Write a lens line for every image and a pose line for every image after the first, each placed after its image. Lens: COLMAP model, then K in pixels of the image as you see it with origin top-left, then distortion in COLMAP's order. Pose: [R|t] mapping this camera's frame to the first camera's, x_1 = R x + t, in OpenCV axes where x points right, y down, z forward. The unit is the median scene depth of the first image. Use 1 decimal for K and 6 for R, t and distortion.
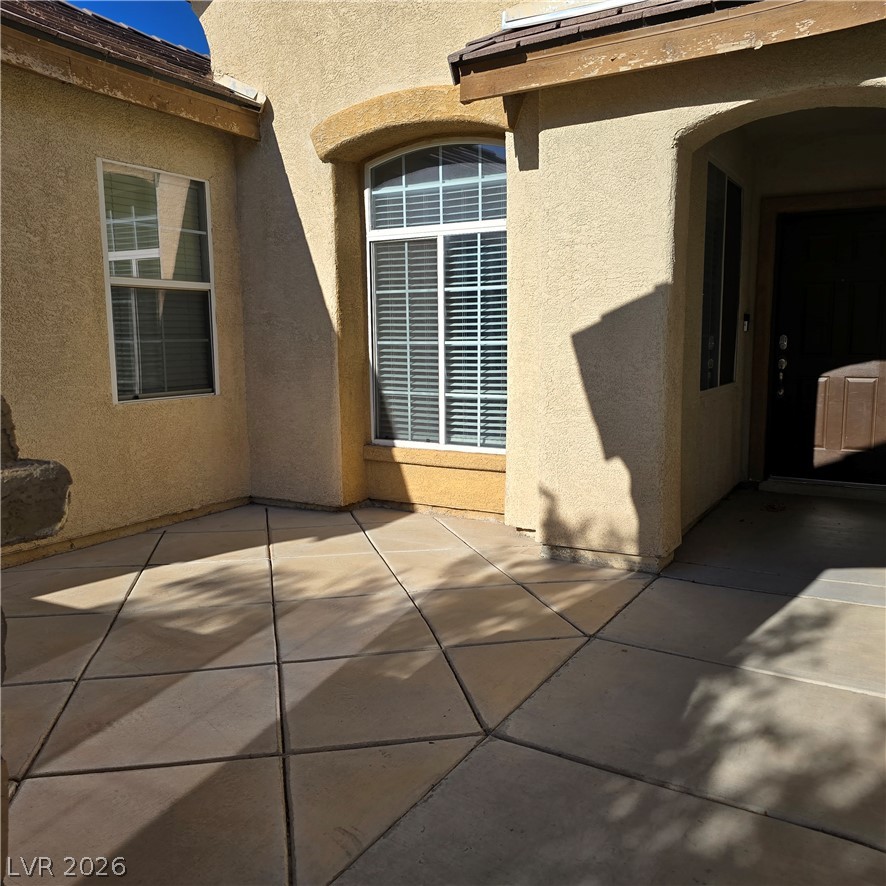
lens RADIAL K [[851.8, 0, 443.0], [0, 851.8, 443.0], [0, 0, 1]] dist [0.100237, -0.169776]
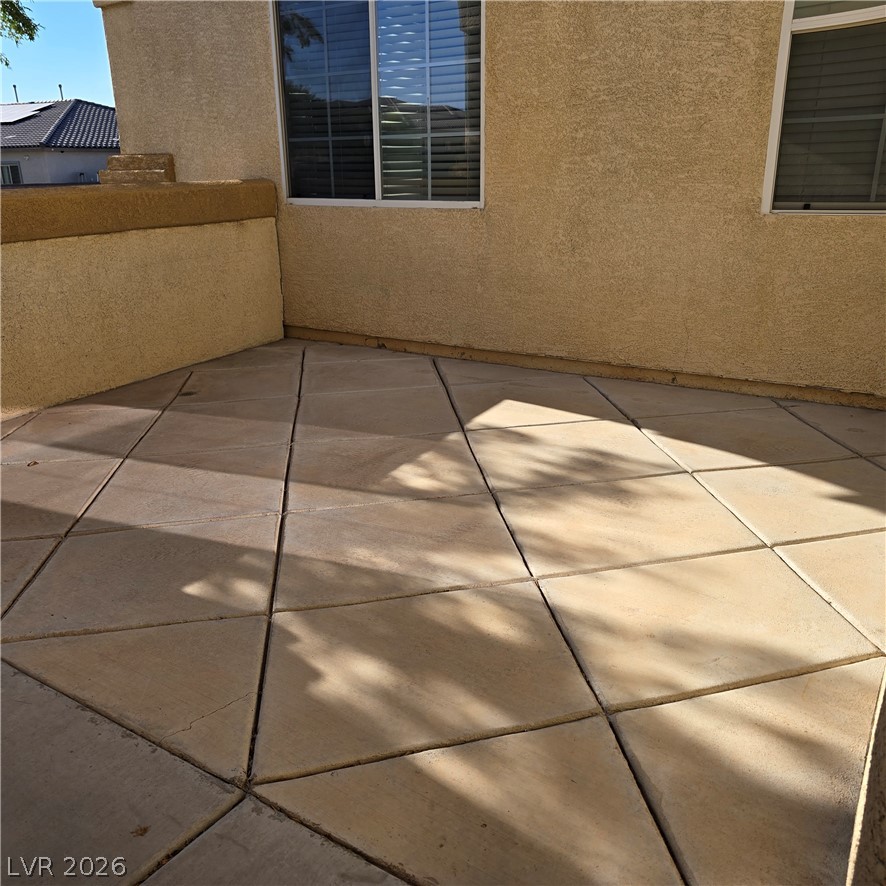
lens RADIAL K [[822.3, 0, 443.0], [0, 822.3, 443.0], [0, 0, 1]] dist [0.083619, -0.139044]
pose [[-0.076875, 0.330106, -0.940808, 0.495444], [-0.106651, 0.935464, 0.336946, -0.096627], [0.991320, 0.126241, -0.036708, 1.056646]]
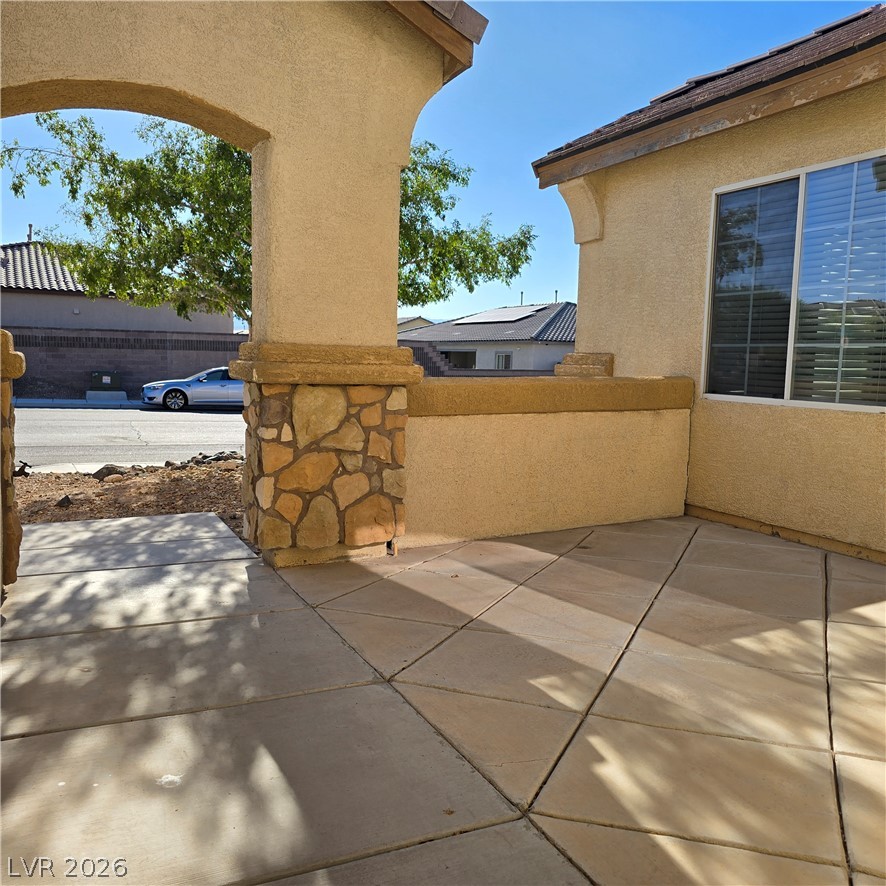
lens RADIAL K [[822.3, 0, 443.0], [0, 822.3, 443.0], [0, 0, 1]] dist [0.083619, -0.139044]
pose [[-0.577284, 0.085921, -0.812010, 0.636850], [-0.115277, 0.975913, 0.185218, -0.126569], [0.808365, 0.200530, -0.553474, 1.183032]]
